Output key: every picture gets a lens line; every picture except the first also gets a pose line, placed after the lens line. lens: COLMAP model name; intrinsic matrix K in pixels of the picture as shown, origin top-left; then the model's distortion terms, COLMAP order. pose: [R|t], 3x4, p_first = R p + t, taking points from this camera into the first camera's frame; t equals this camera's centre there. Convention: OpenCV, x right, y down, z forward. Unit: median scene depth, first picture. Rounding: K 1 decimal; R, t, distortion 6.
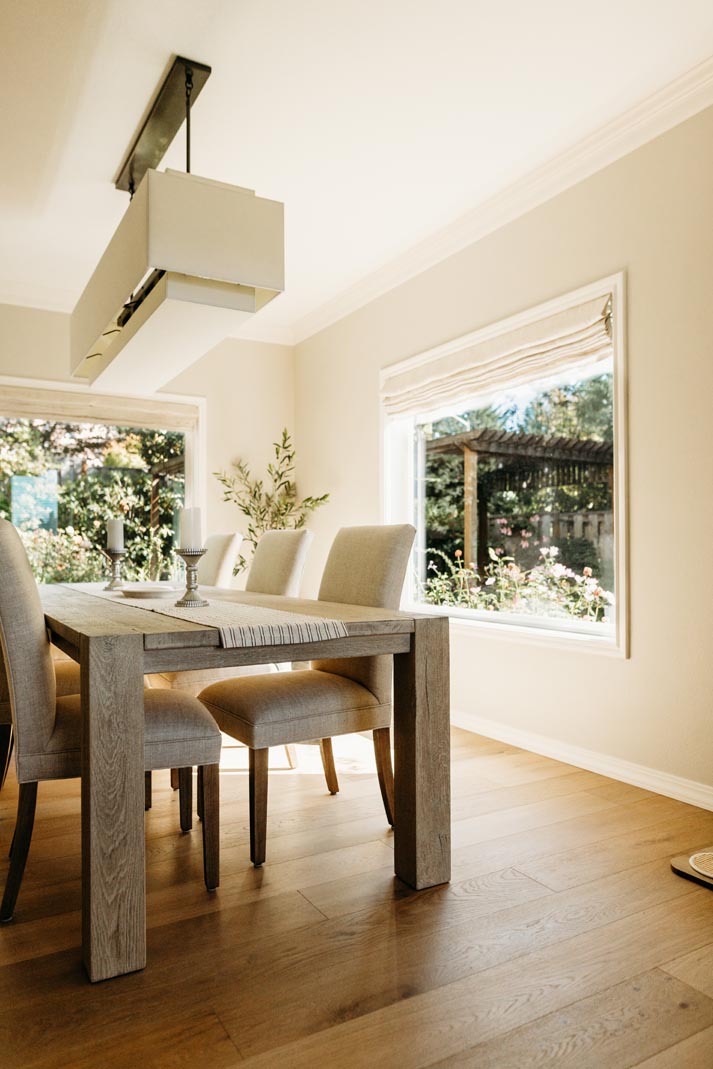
lens RADIAL K [[753.9, 0, 383.6], [0, 753.9, 577.0], [0, 0, 1]] dist [-0.008503, 0.013359]
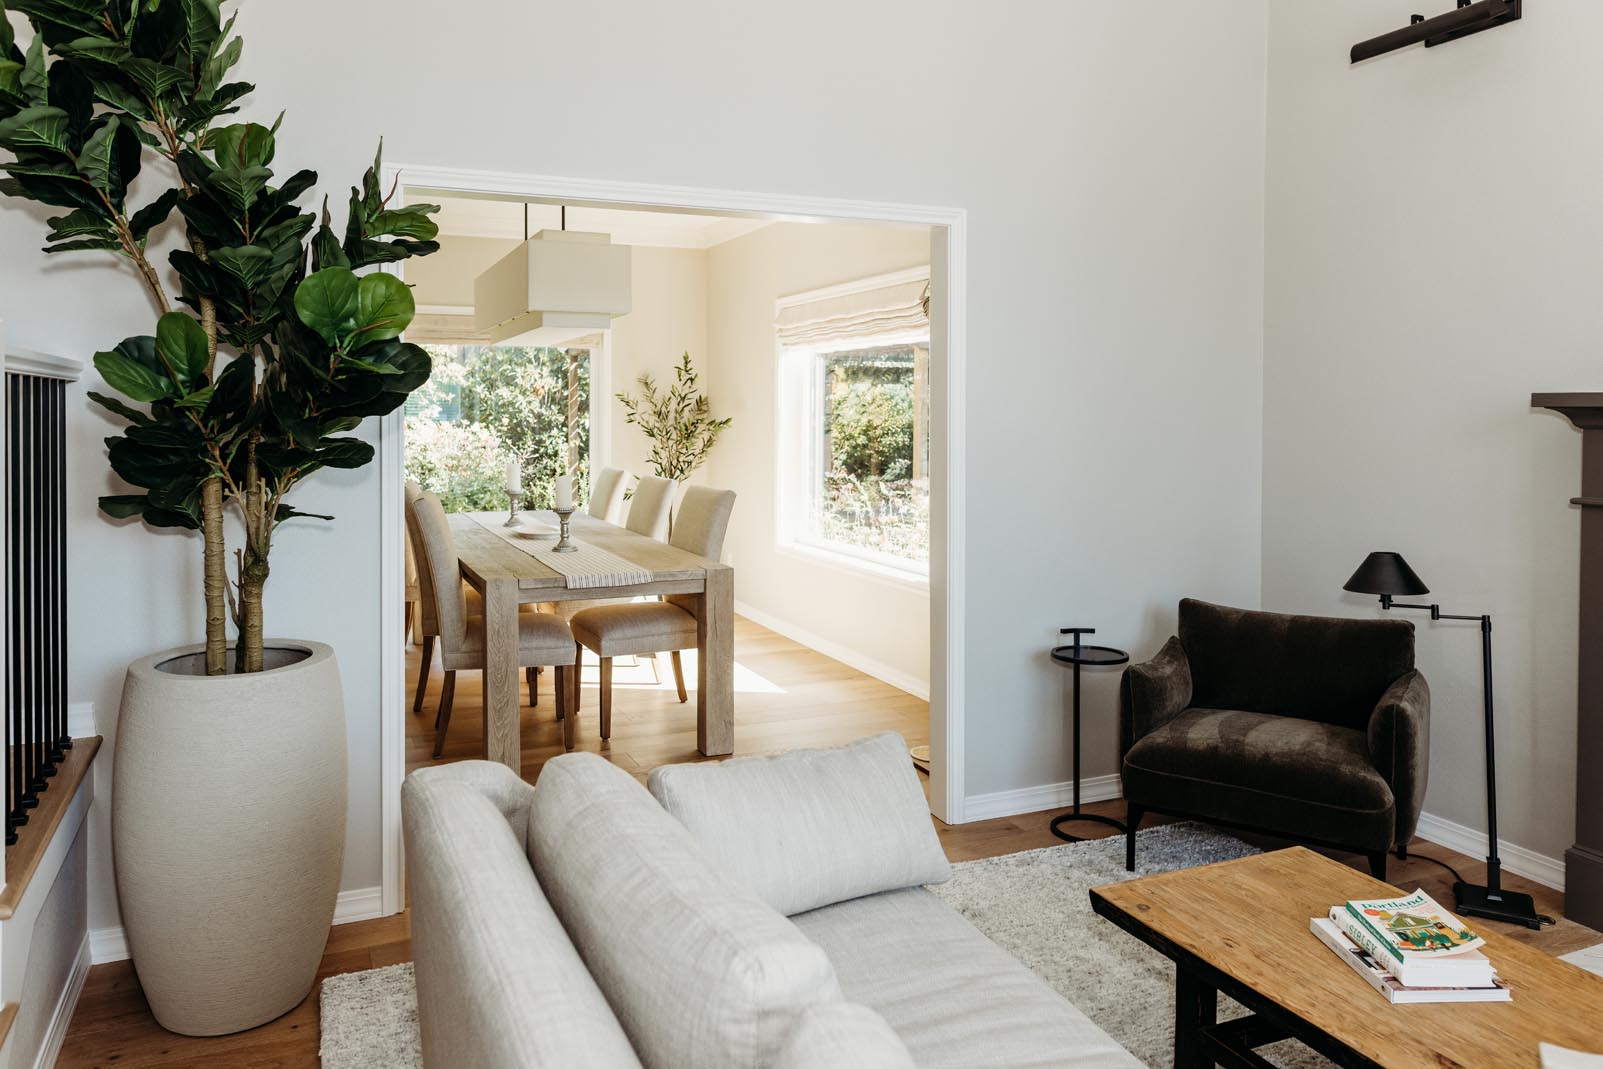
lens RADIAL K [[1130.5, 0, 798.2], [0, 1130.5, 527.1], [0, 0, 1]] dist [-0.008503, 0.013359]
pose [[0.993010, 0.020983, -0.116150, 0.188196], [-0.013380, 0.997739, 0.065856, -0.068699], [0.117270, -0.063842, 0.991046, -0.448888]]
